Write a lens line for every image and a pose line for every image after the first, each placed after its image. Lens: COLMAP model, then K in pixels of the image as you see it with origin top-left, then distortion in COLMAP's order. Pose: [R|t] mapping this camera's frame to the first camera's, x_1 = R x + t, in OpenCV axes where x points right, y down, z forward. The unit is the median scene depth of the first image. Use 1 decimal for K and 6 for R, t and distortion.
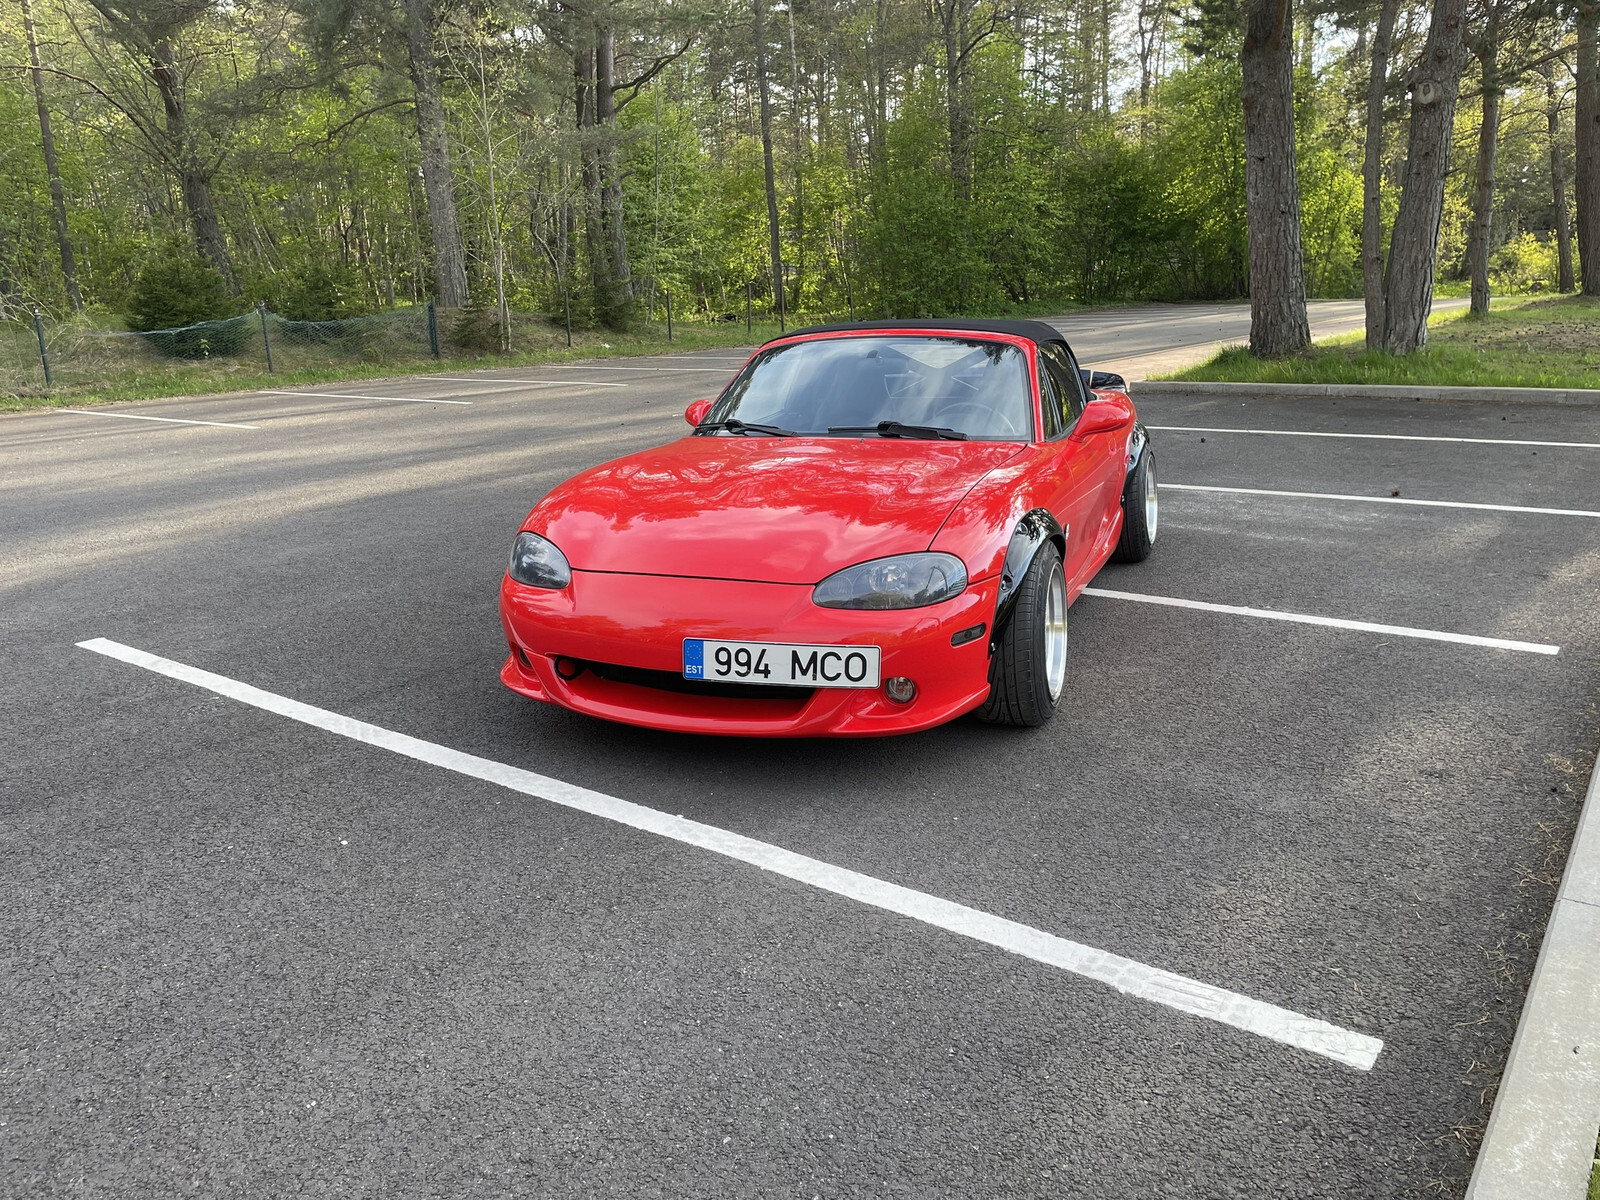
lens RADIAL K [[1187.7, 0, 808.1], [0, 1187.7, 592.4], [0, 0, 1]] dist [0.104104, -0.125508]
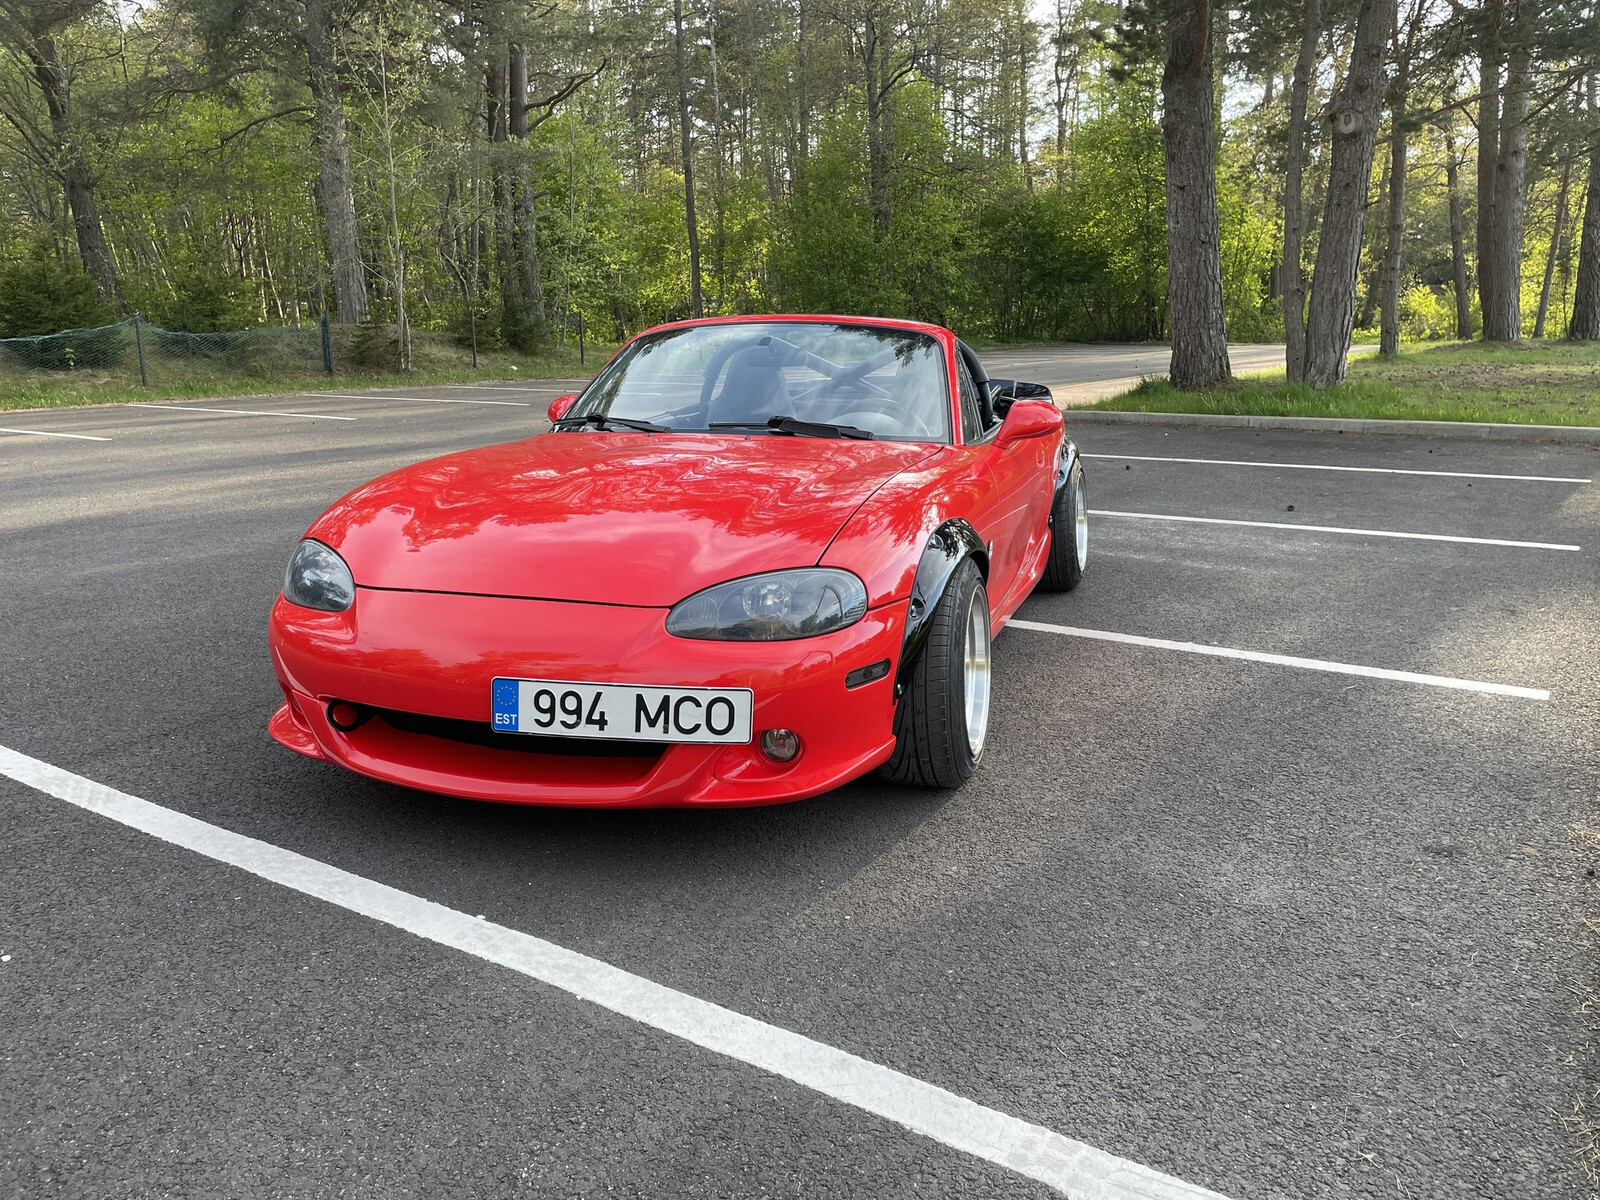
lens RADIAL K [[1187.7, 0, 808.1], [0, 1187.7, 592.4], [0, 0, 1]] dist [0.104104, -0.125508]
pose [[0.997762, 0.009855, 0.066129, 0.029078], [-0.007950, 0.999547, -0.029013, 0.003237], [-0.066385, 0.028422, 0.997389, 0.148857]]
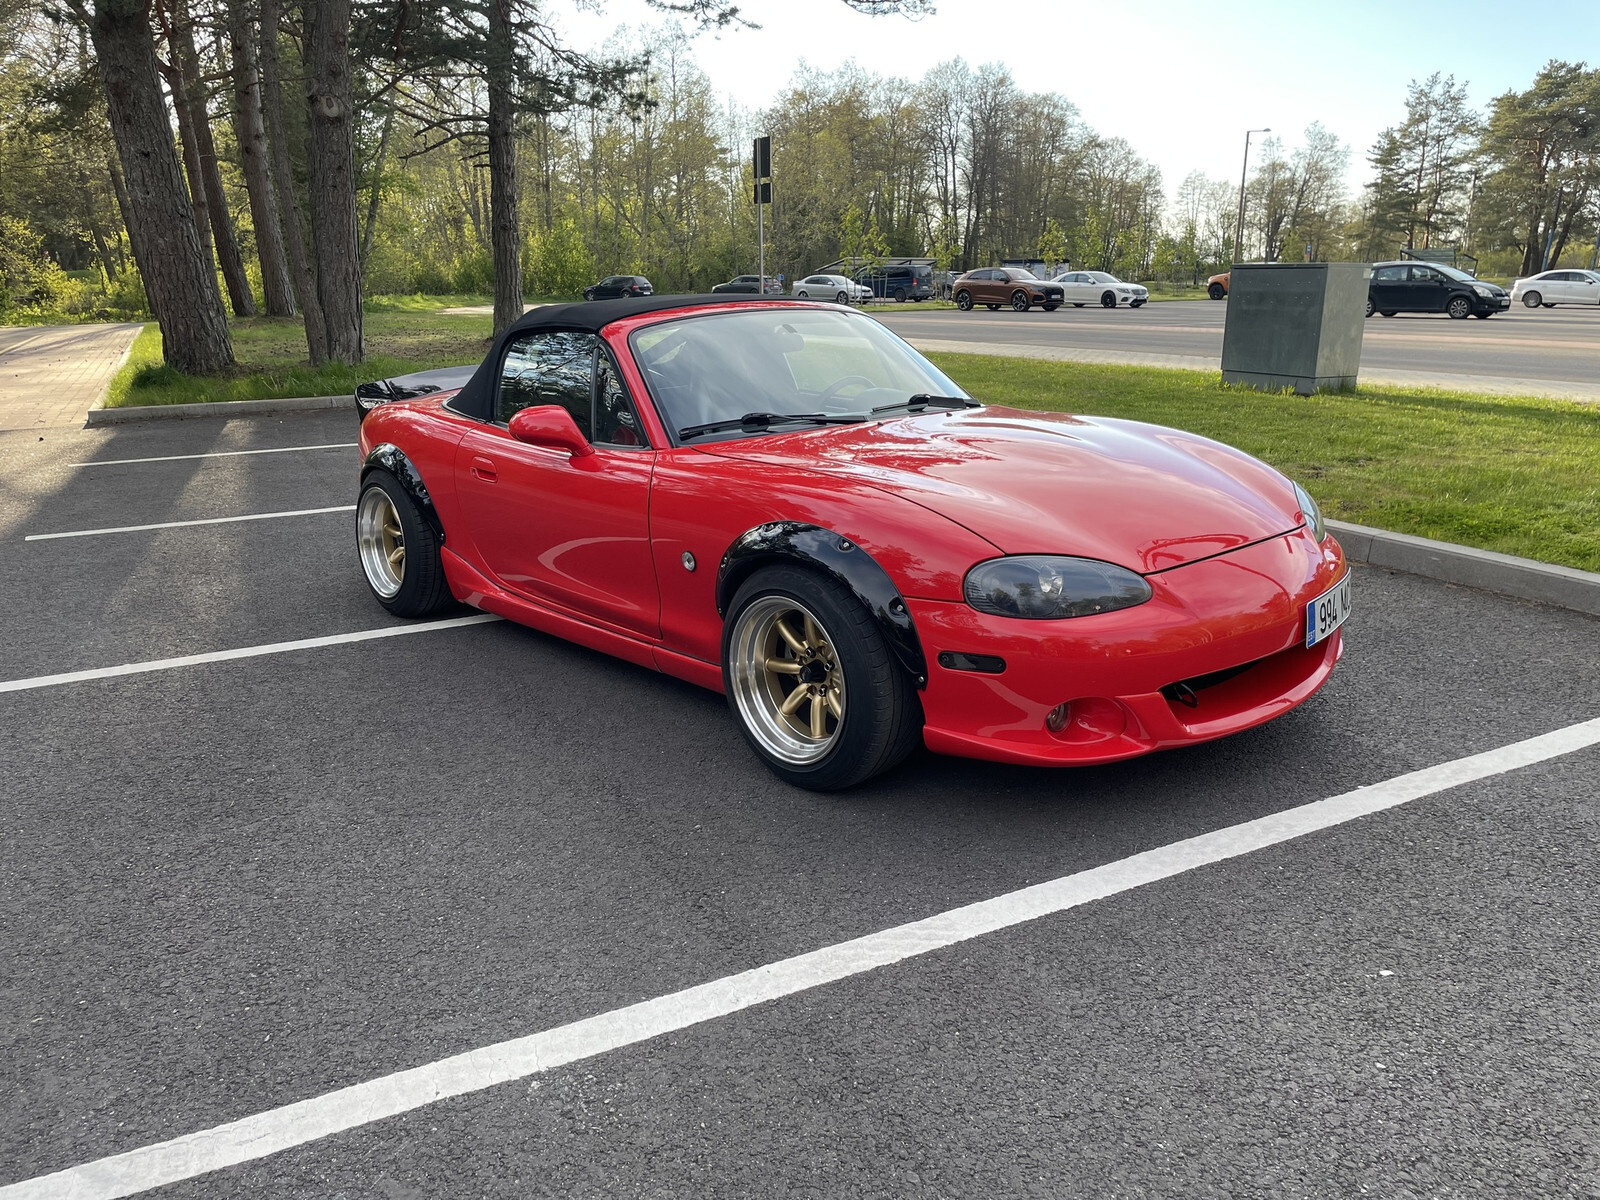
lens RADIAL K [[1187.7, 0, 808.1], [0, 1187.7, 592.4], [0, 0, 1]] dist [0.104104, -0.125508]
pose [[0.451547, -0.210652, 0.867024, -0.697435], [0.232283, 0.965977, 0.113720, -0.106198], [-0.861481, 0.150046, 0.485115, 0.574738]]
